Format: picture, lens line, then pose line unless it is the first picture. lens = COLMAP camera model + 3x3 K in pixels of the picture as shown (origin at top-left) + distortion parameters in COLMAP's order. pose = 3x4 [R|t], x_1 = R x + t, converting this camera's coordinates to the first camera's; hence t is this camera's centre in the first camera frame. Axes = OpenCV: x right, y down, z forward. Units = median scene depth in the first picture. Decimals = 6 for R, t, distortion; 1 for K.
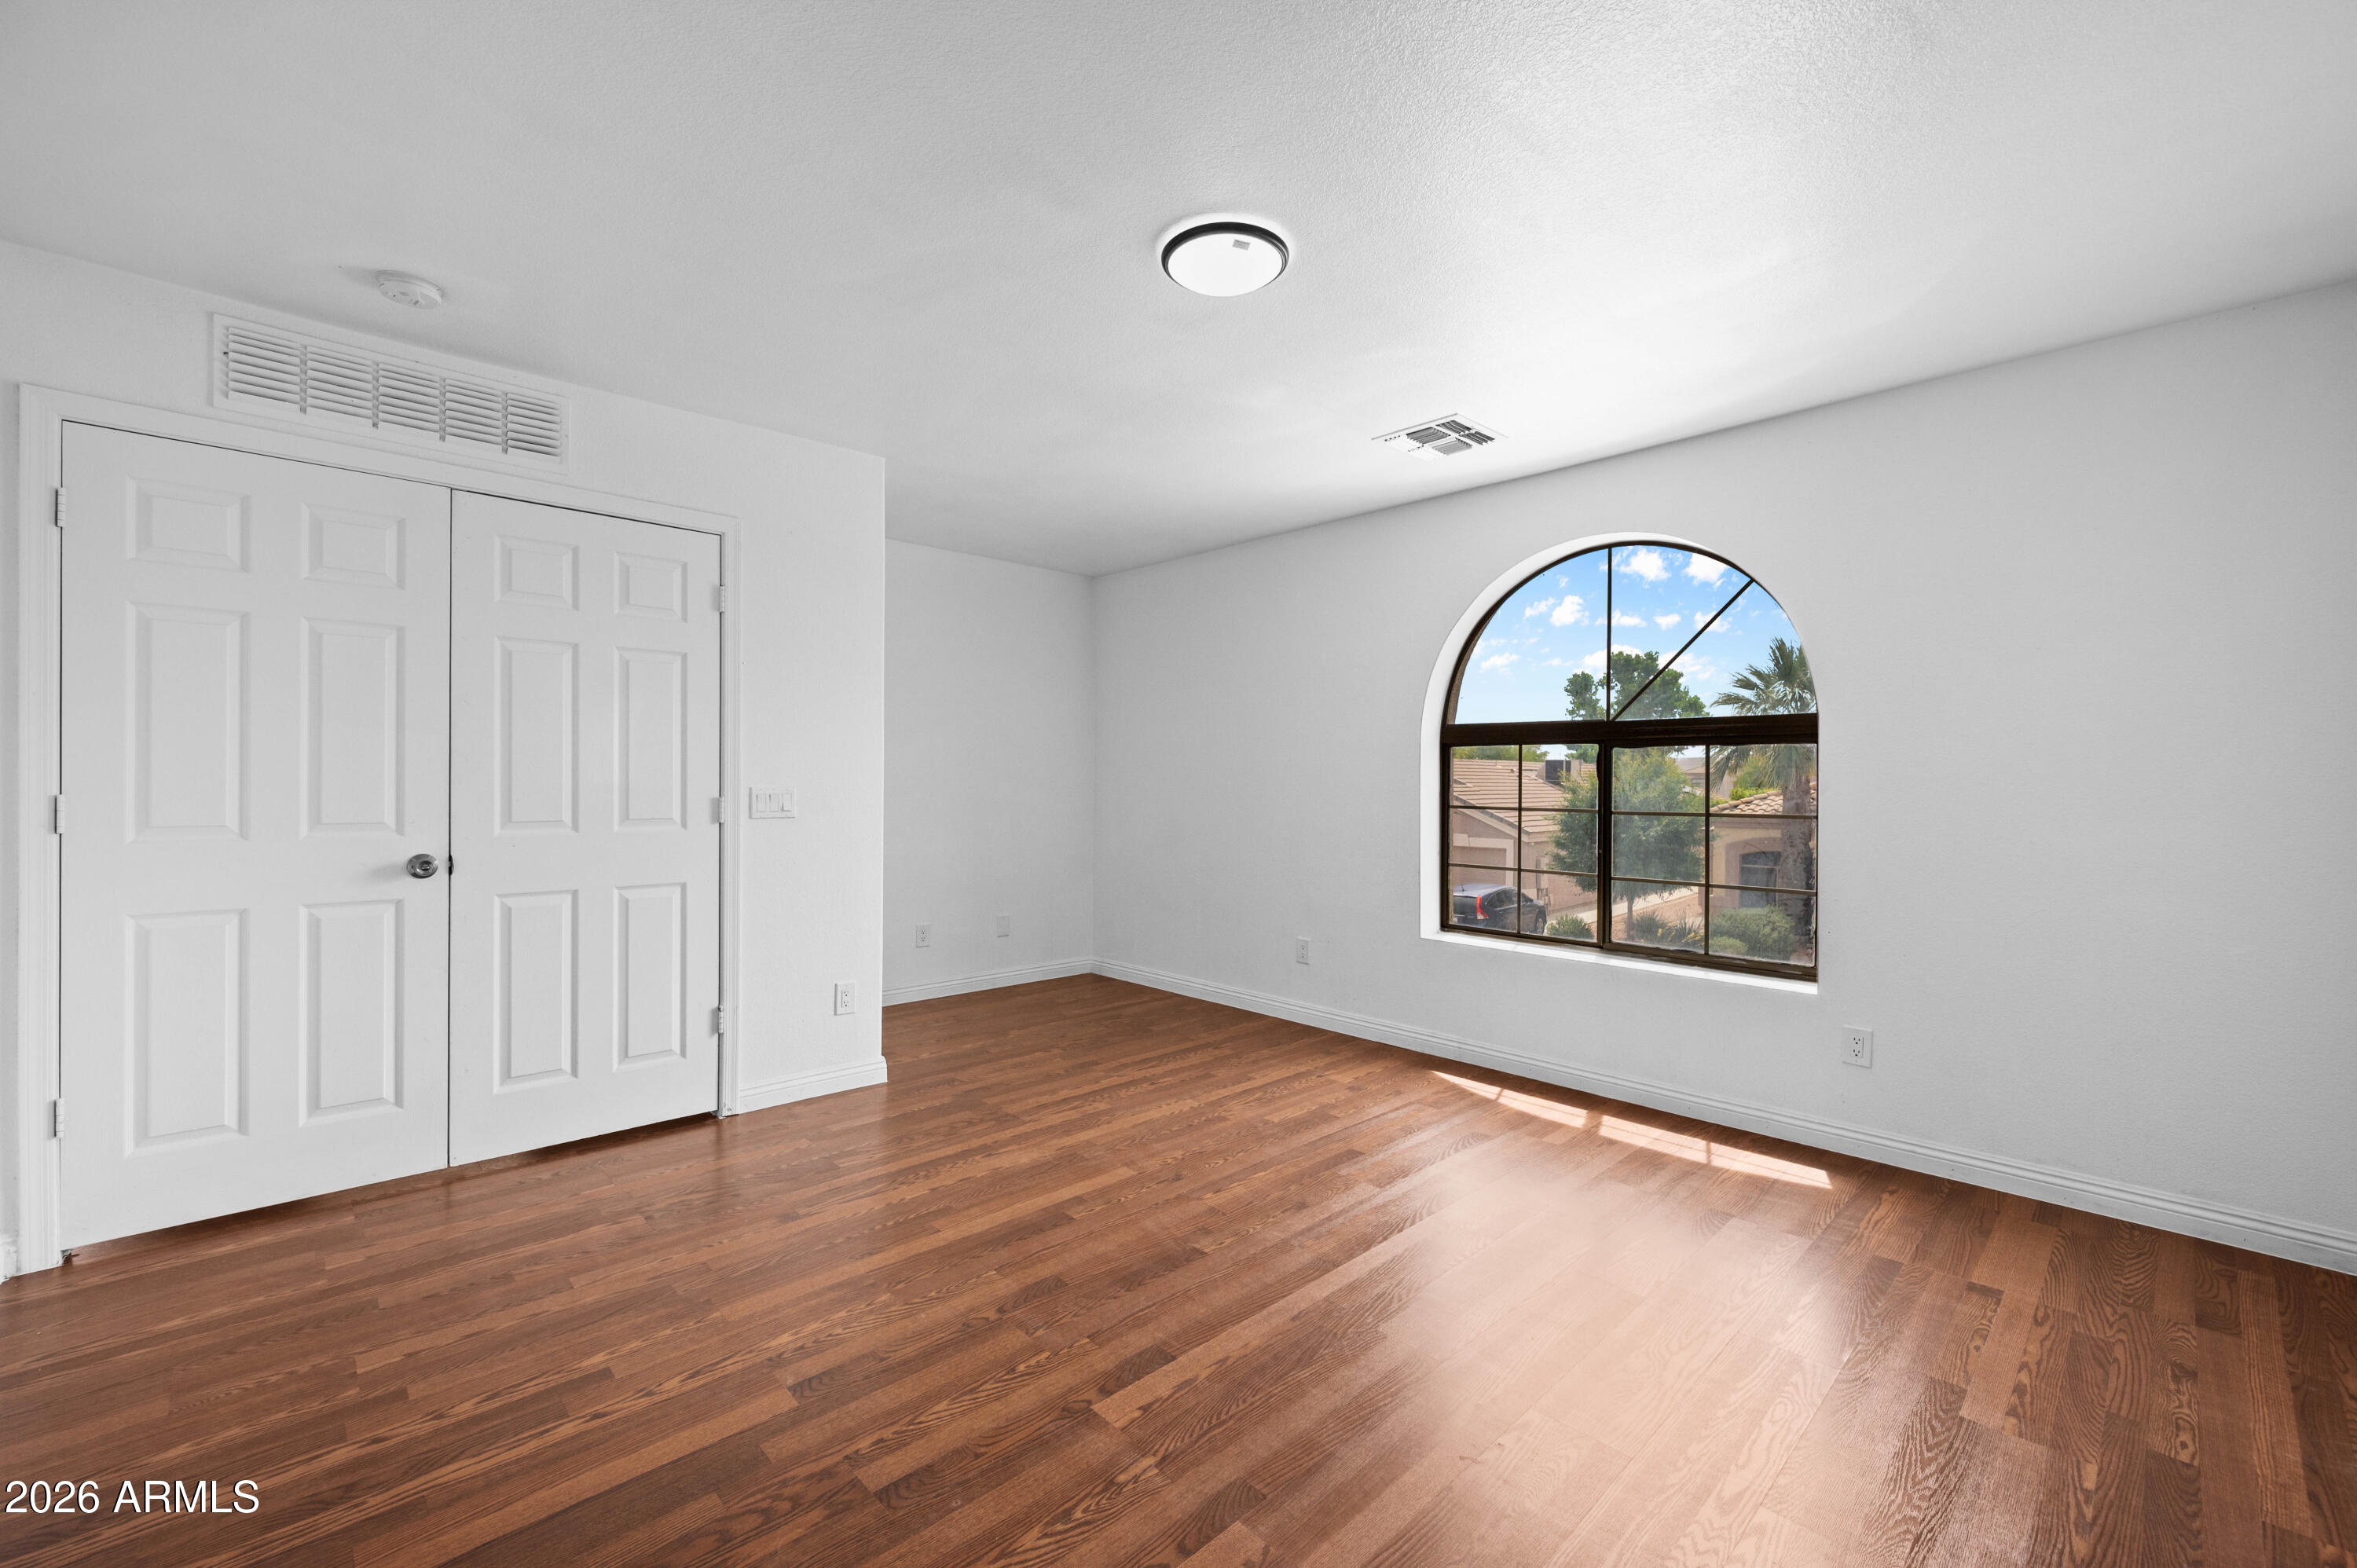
lens RADIAL K [[986.4, 0, 1173.4], [0, 986.4, 772.3], [0, 0, 1]] dist [-0.001084, -0.000609]
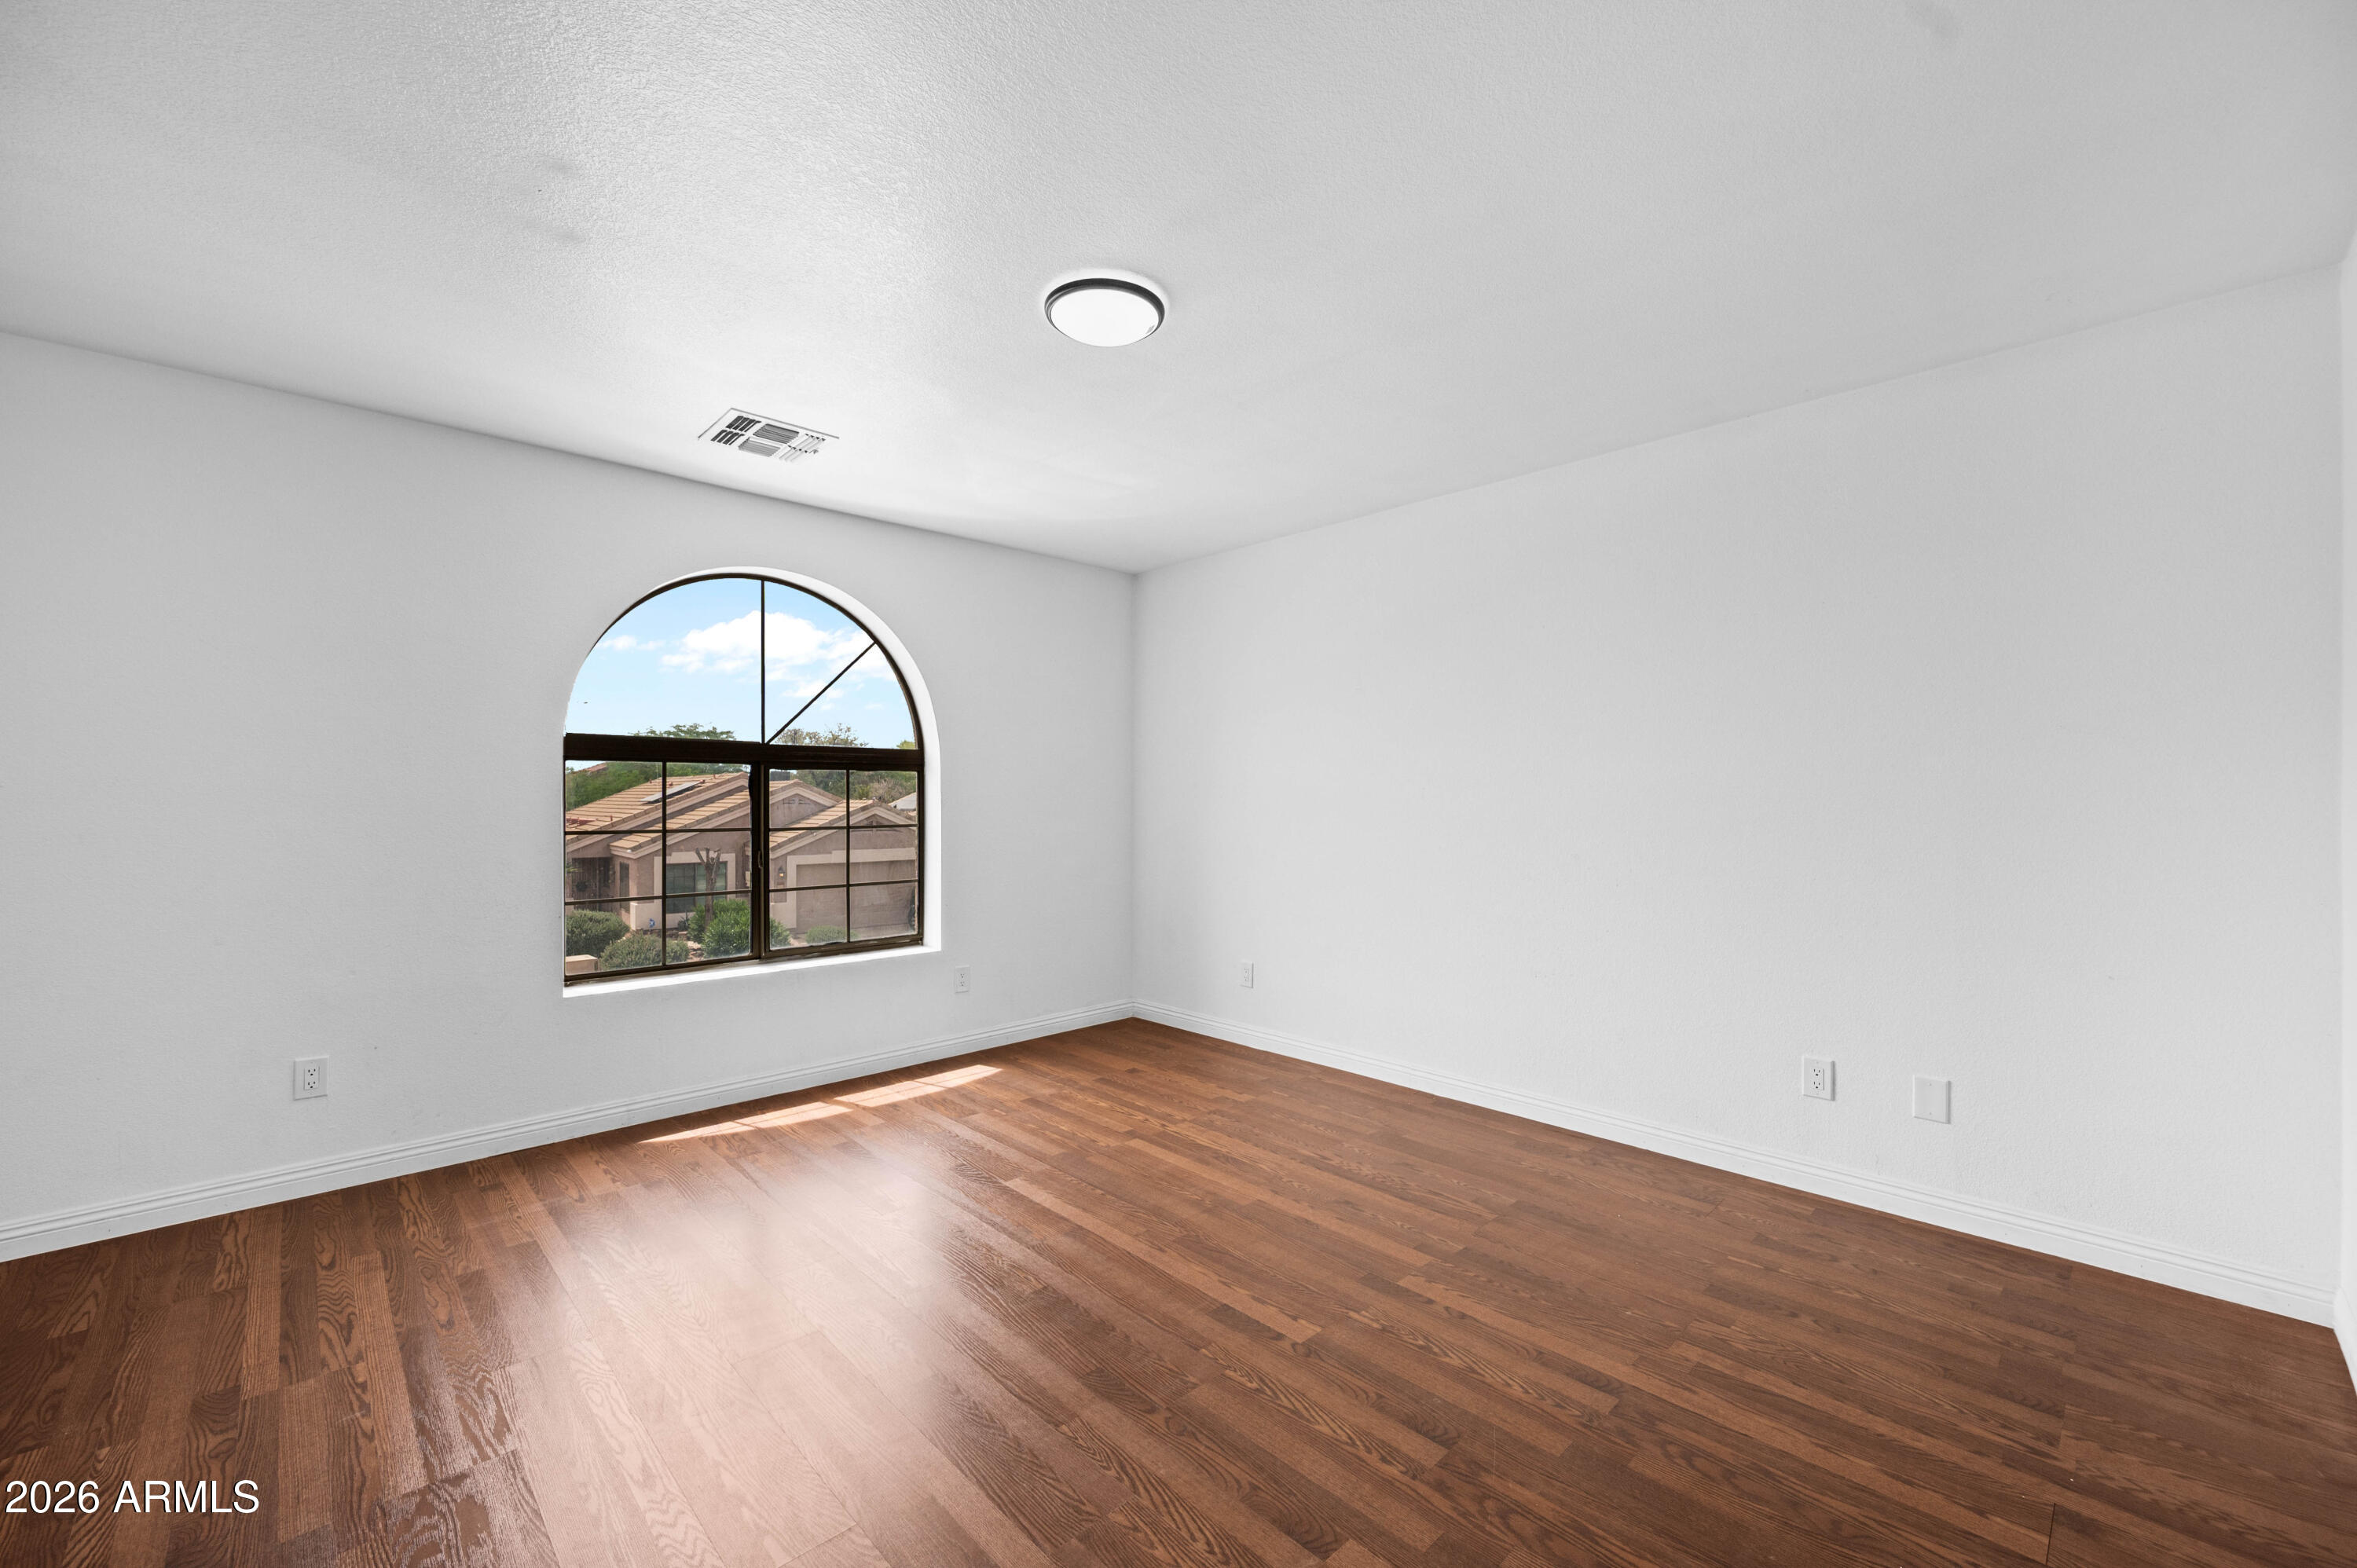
lens RADIAL K [[940.8, 0, 1185.2], [0, 940.8, 792.2], [0, 0, 1]] dist [-0.000460, -0.000134]
pose [[-0.022690, -0.004212, 0.999734, -0.691975], [-0.007201, 0.999966, 0.004049, -0.008875], [-0.999717, -0.007107, -0.022719, 0.674790]]
